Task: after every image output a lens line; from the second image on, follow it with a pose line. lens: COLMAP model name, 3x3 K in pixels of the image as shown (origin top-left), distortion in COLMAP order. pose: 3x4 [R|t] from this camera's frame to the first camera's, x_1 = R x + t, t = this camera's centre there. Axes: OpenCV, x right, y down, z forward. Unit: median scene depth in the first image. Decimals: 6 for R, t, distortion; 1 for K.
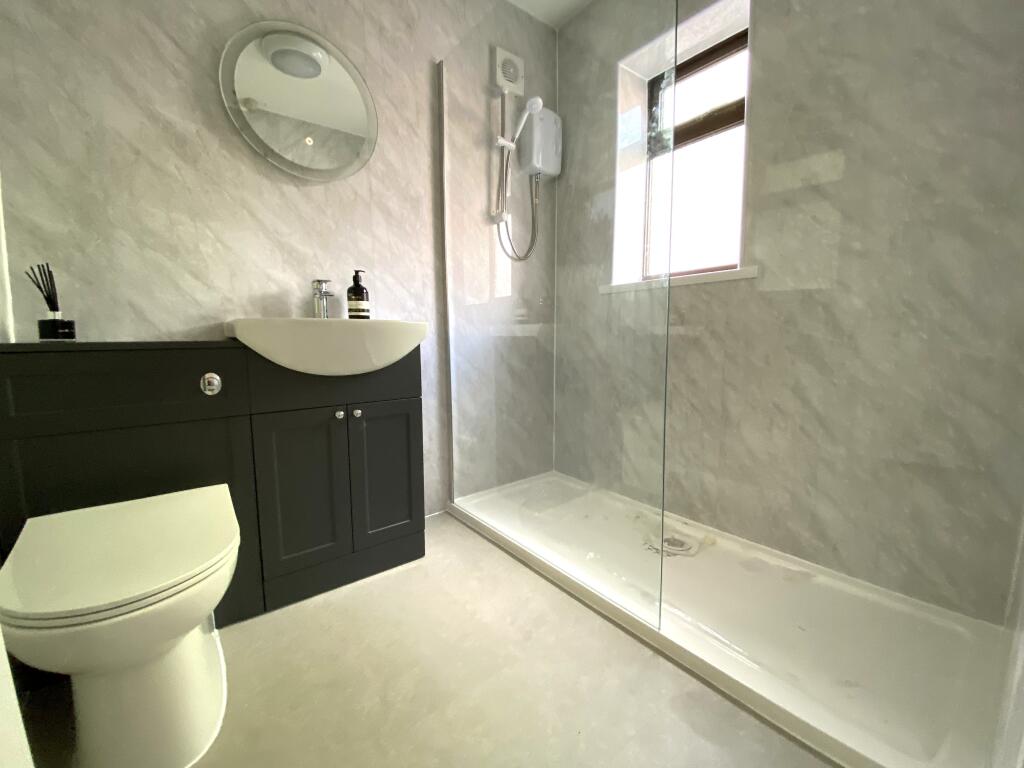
lens RADIAL K [[419.7, 0, 511.9], [0, 419.7, 376.7], [0, 0, 1]] dist [-0.019889, -0.003504]
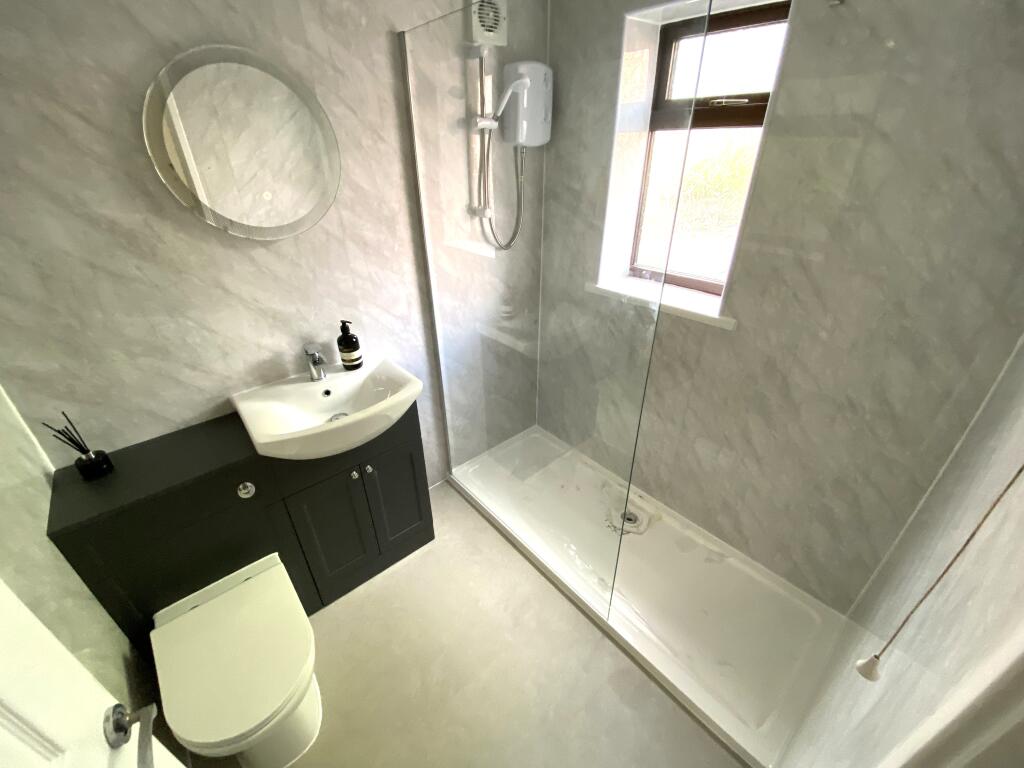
lens RADIAL K [[419.7, 0, 513.3], [0, 419.7, 382.9], [0, 0, 1]] dist [-0.019889, -0.003504]
pose [[0.998934, -0.023500, 0.039743, -0.007412], [0.005994, 0.919500, 0.393044, -0.486307], [-0.045780, -0.392387, 0.918660, 0.004024]]
